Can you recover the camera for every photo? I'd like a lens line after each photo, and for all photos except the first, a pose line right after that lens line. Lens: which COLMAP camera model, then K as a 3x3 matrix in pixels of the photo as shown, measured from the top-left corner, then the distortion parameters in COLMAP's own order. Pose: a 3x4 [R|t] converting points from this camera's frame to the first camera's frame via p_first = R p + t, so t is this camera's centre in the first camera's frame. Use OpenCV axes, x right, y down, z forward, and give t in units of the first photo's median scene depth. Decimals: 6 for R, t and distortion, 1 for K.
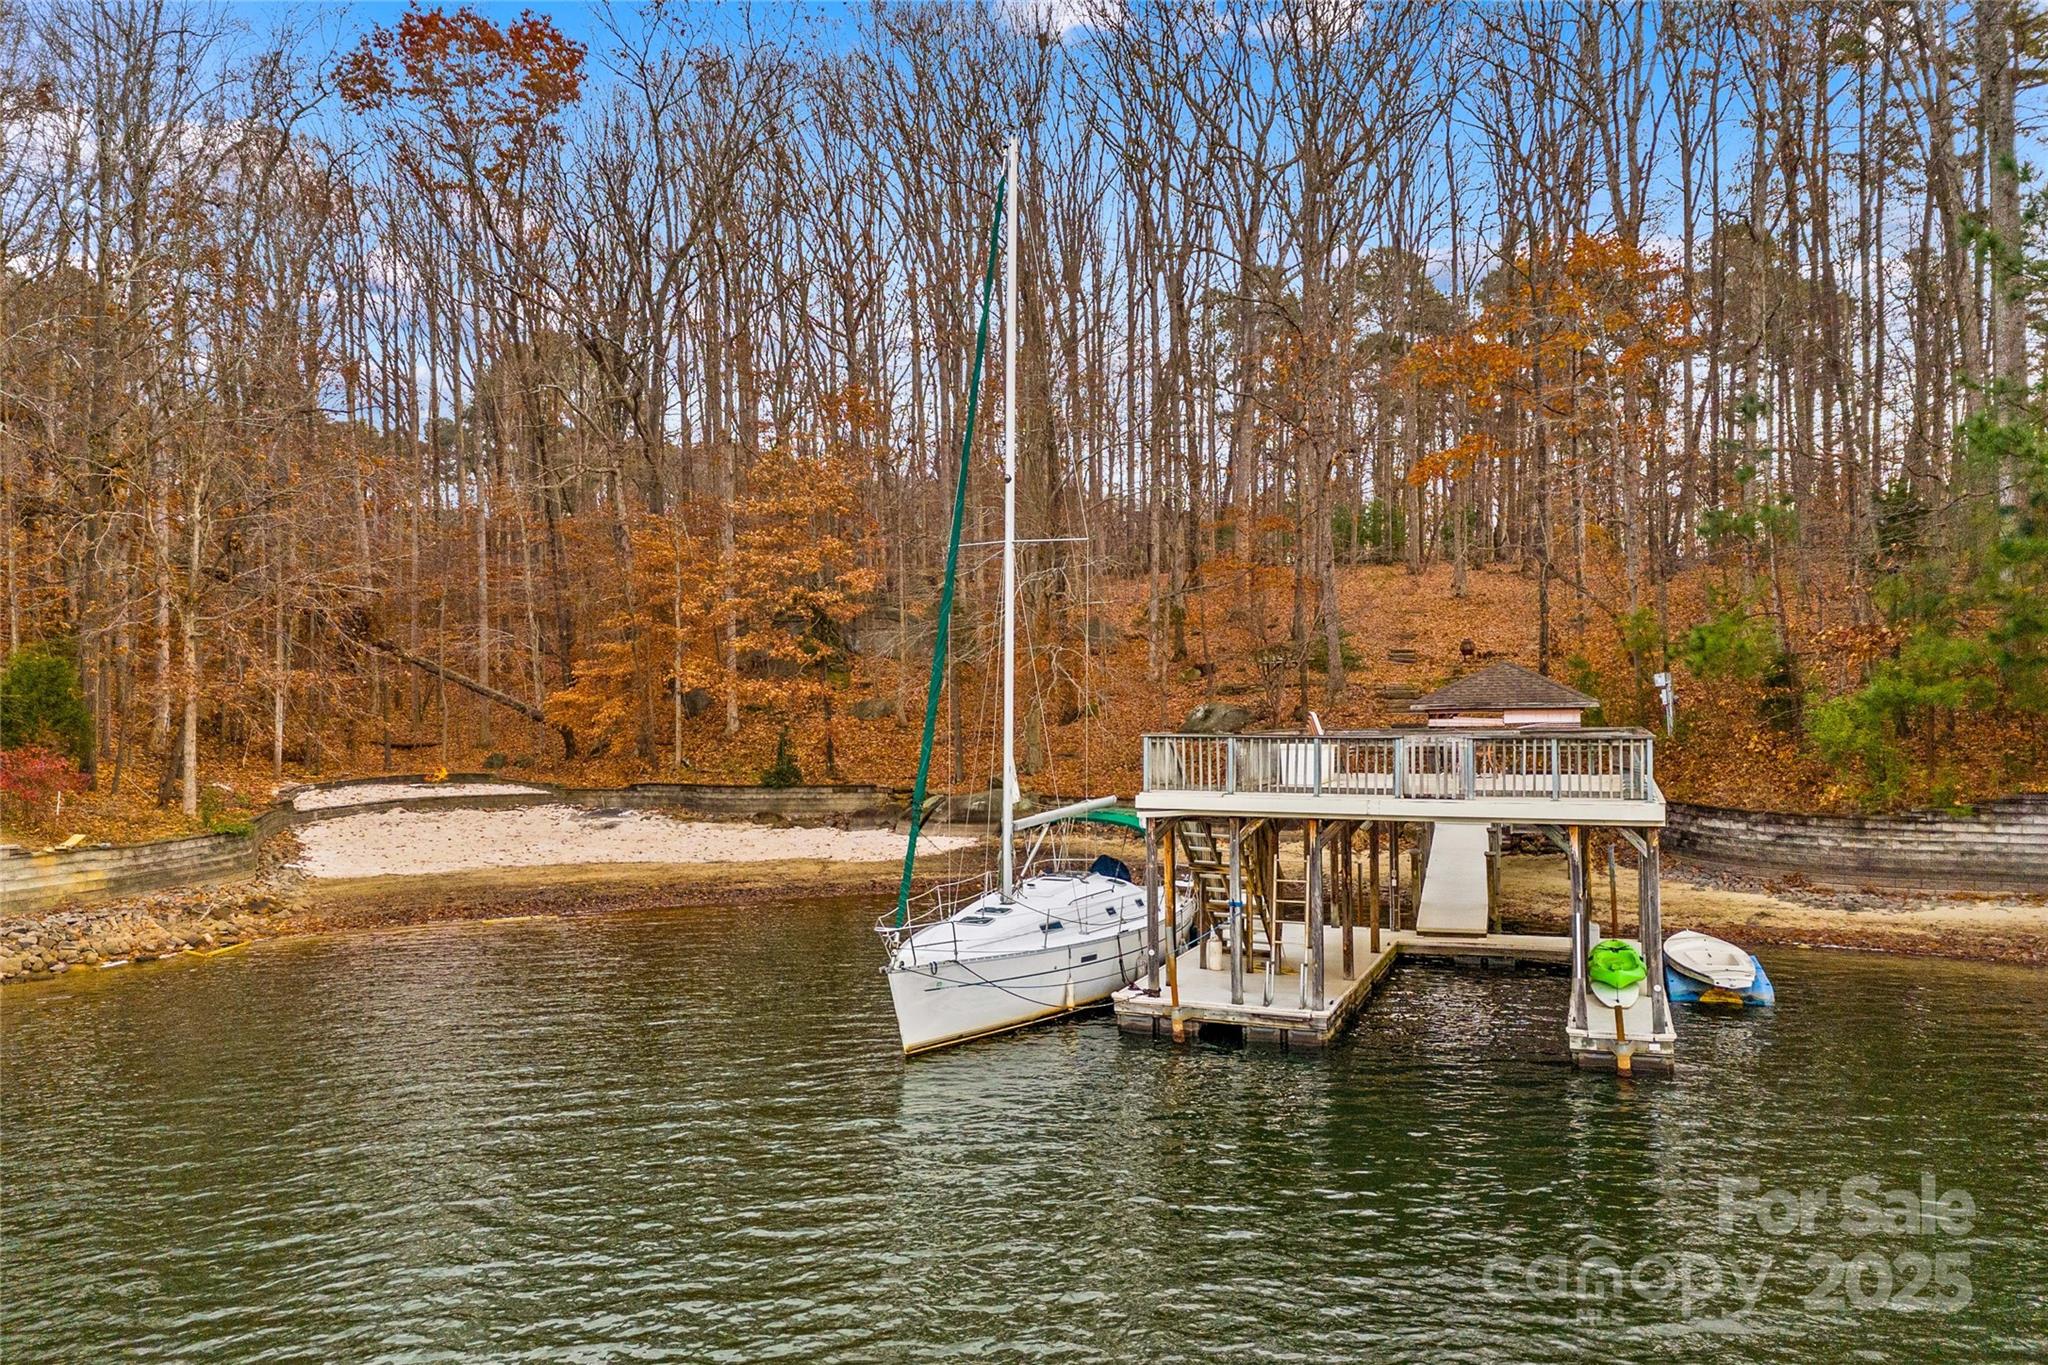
lens RADIAL K [[1519.0, 0, 1012.5], [0, 1519.0, 685.9], [0, 0, 1]] dist [0.076630, -0.089094]
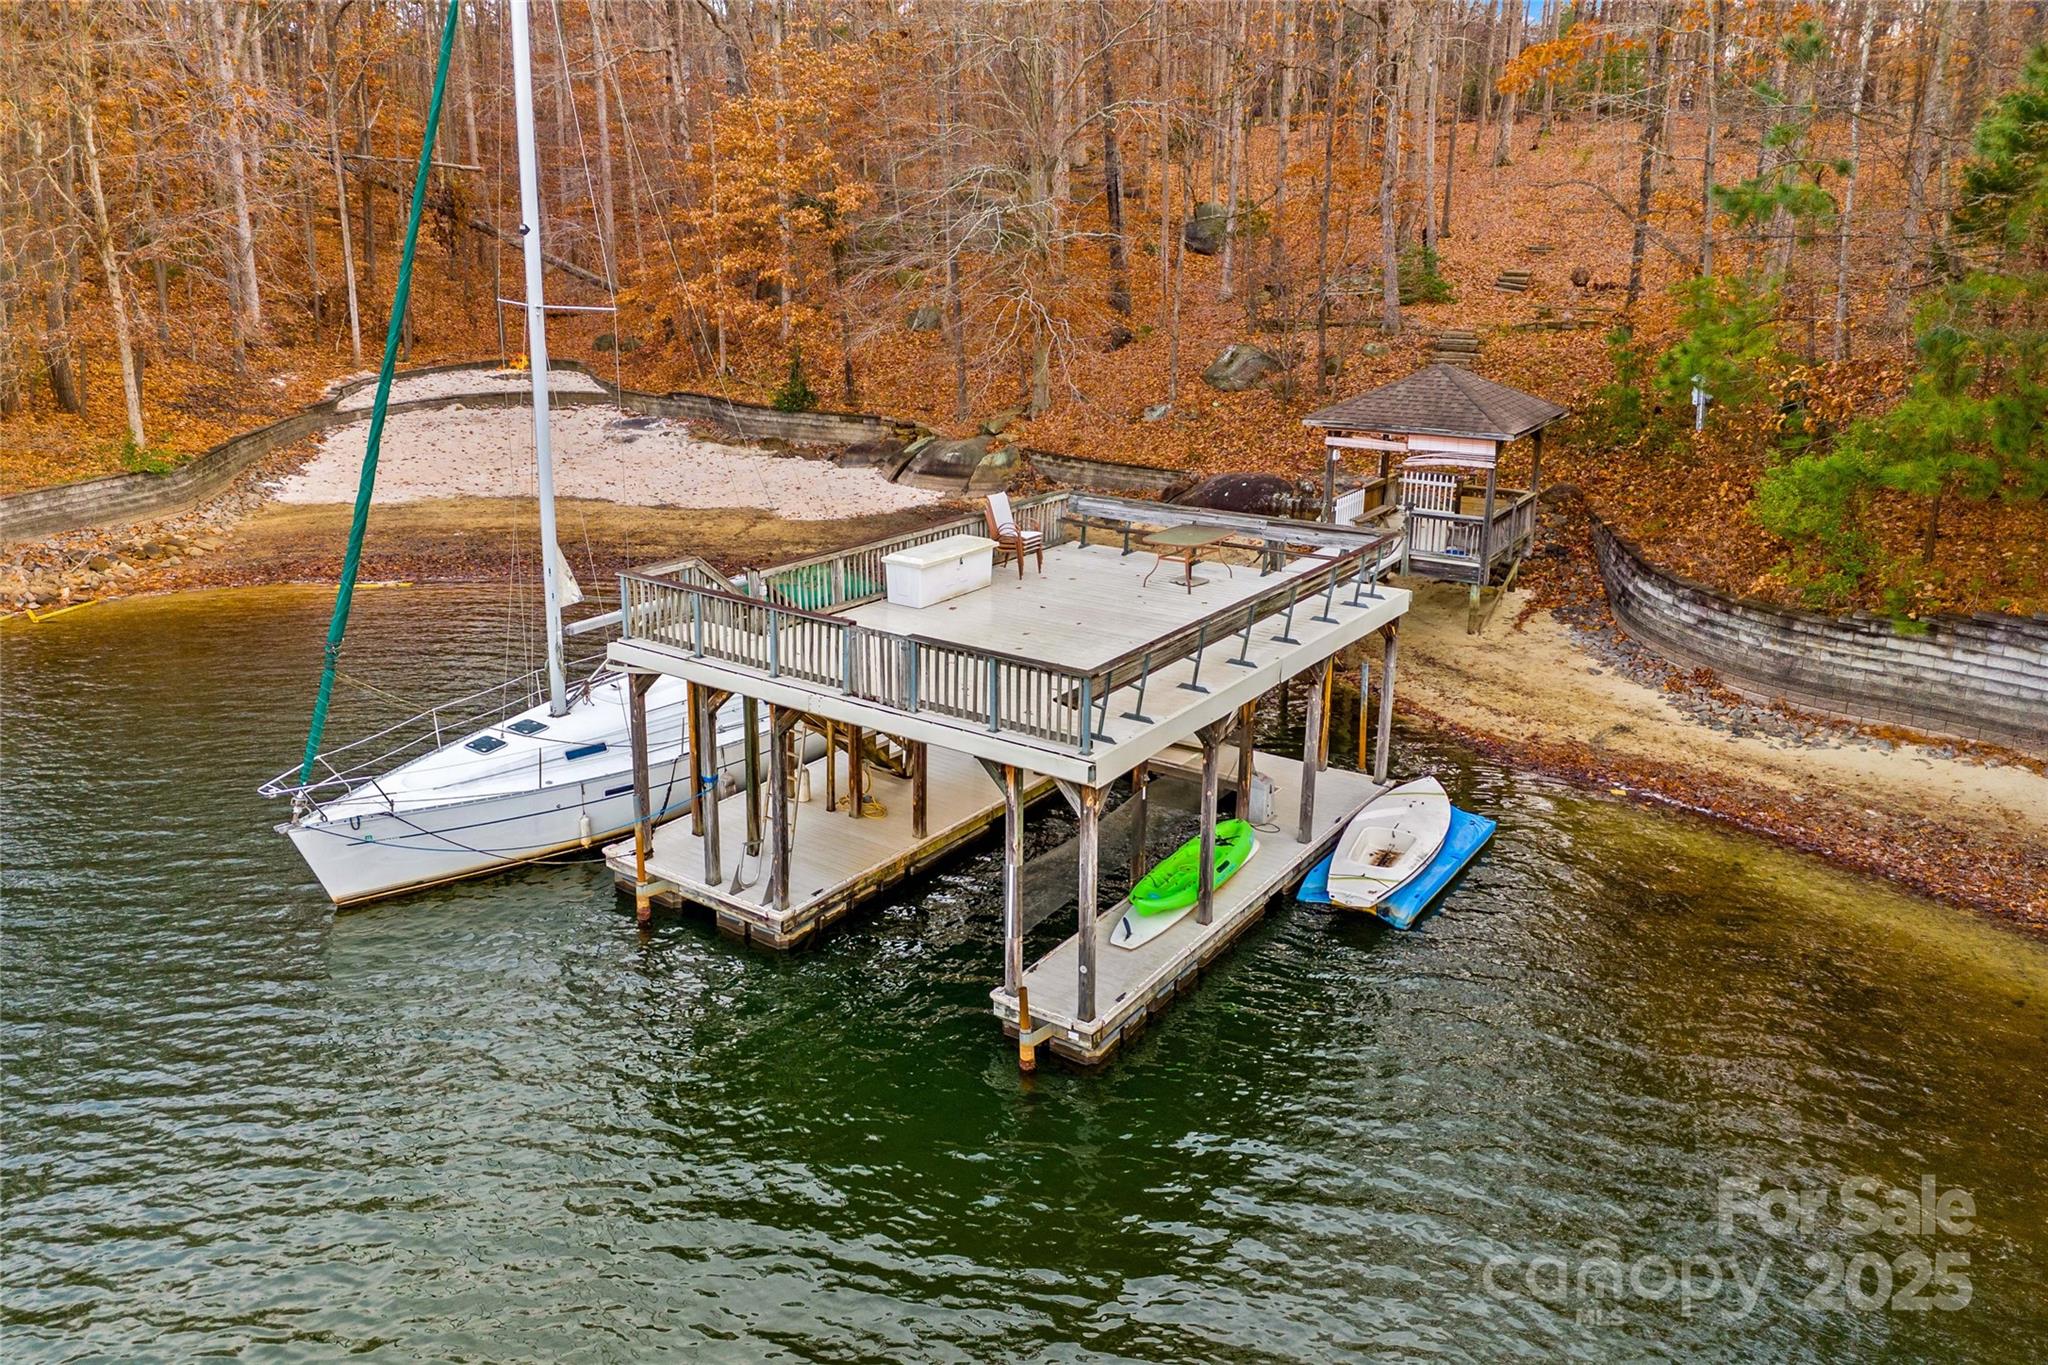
lens RADIAL K [[1477.1, 0, 1029.4], [0, 1477.1, 603.9], [0, 0, 1]] dist [0.068995, -0.063711]
pose [[0.974780, 0.080434, -0.208167, 0.333422], [-0.021655, 0.962479, 0.270491, -0.122209], [0.222113, -0.259161, 0.939948, 0.194086]]
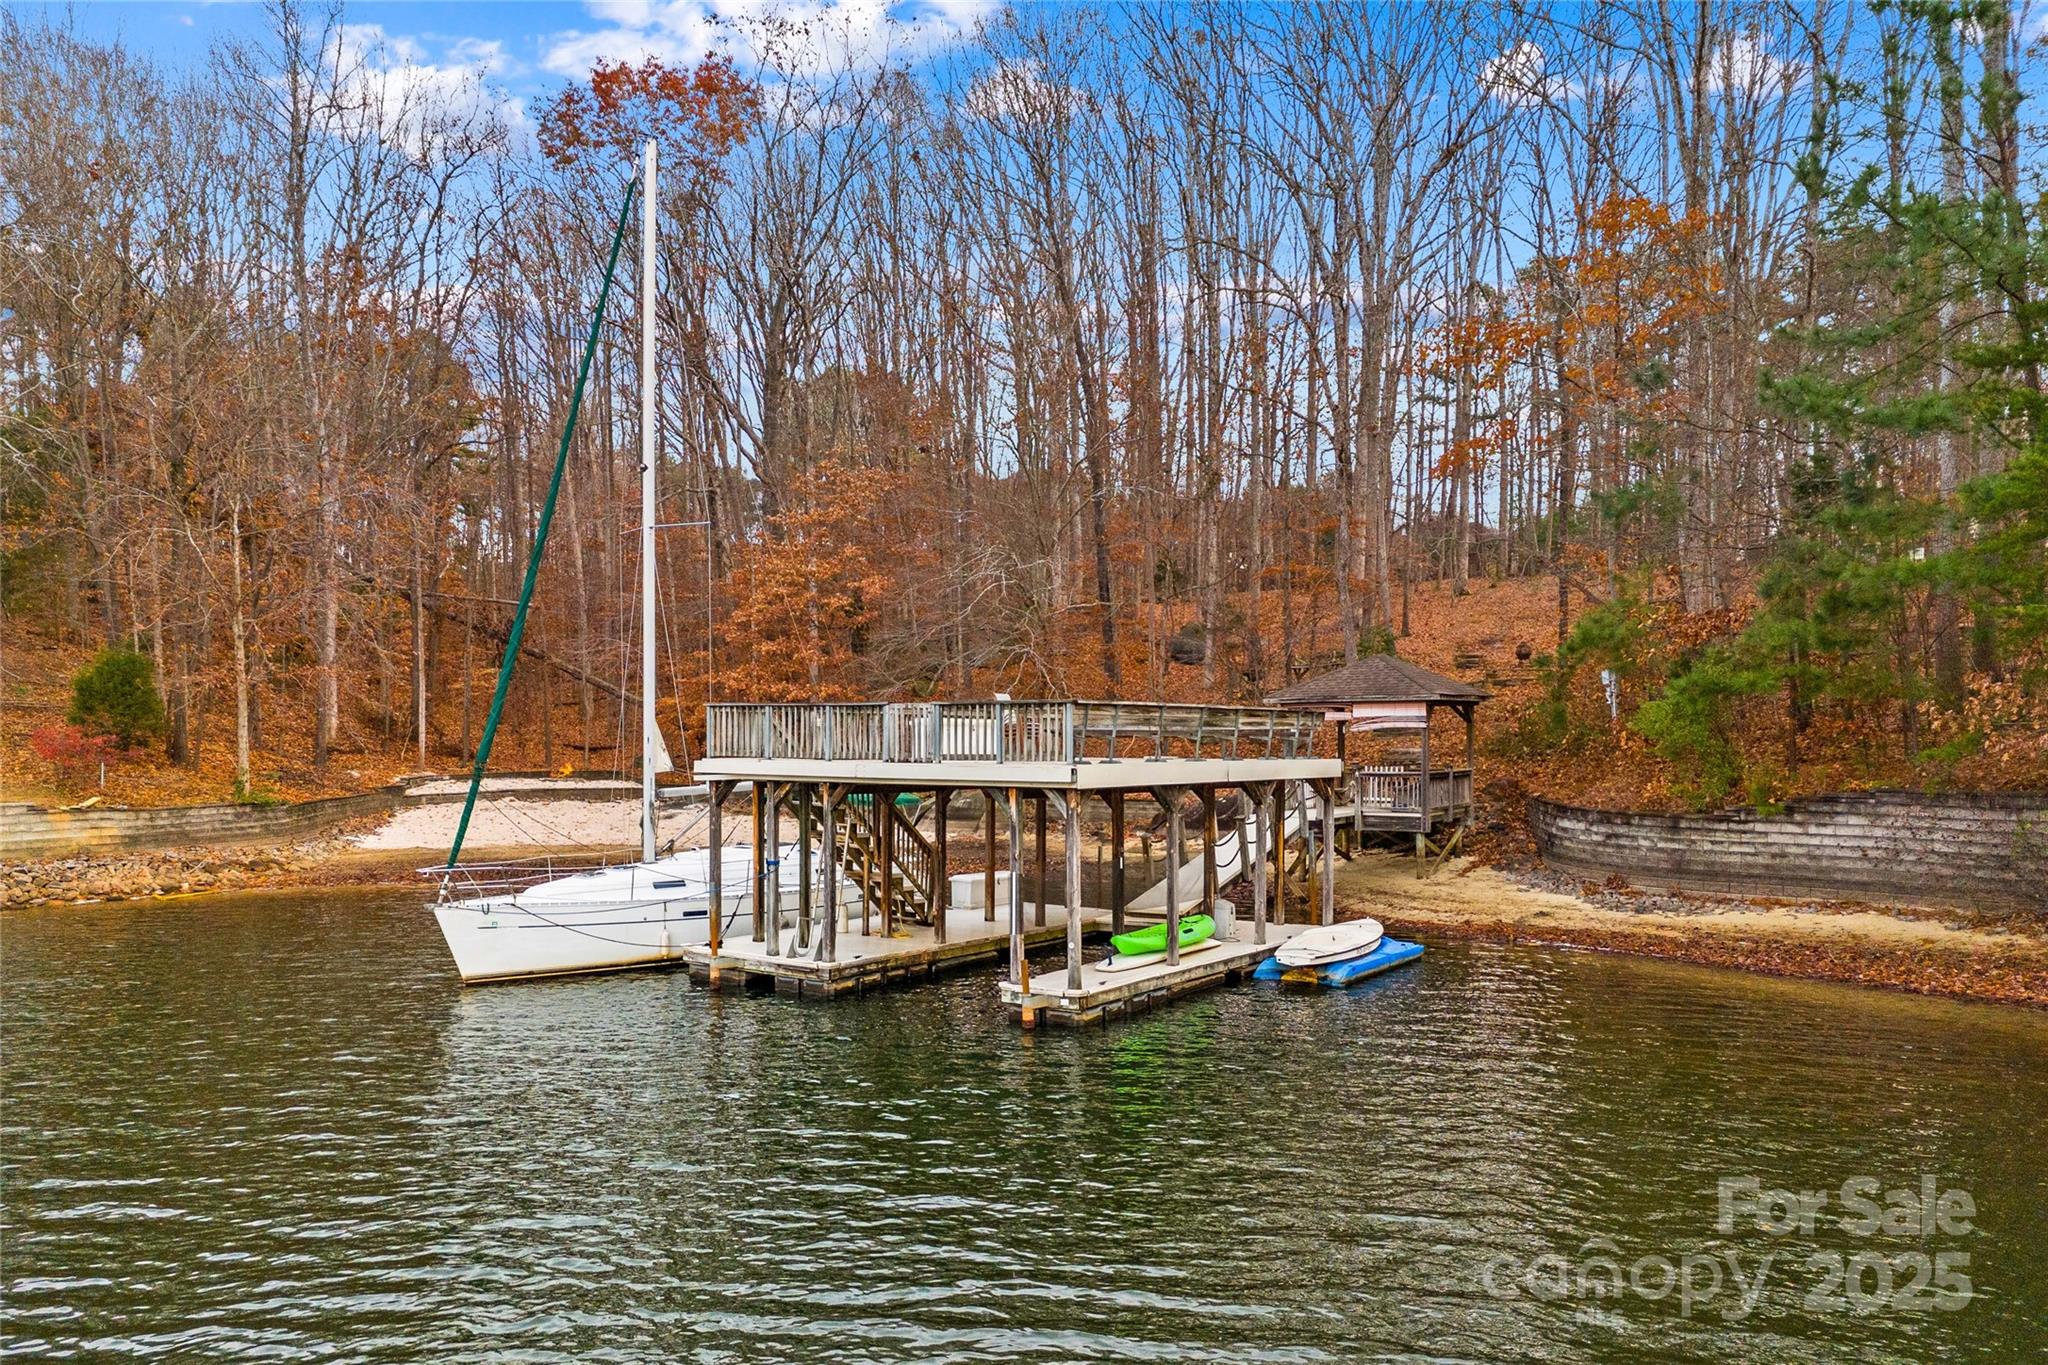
lens RADIAL K [[1501.6, 0, 1025.7], [0, 1501.6, 835.4], [0, 0, 1]] dist [0.078087, -0.093651]
pose [[0.973301, 0.025644, -0.228095, 0.382133], [-0.007262, 0.996682, 0.081065, 0.025648], [0.229417, -0.077244, 0.970258, 0.015656]]
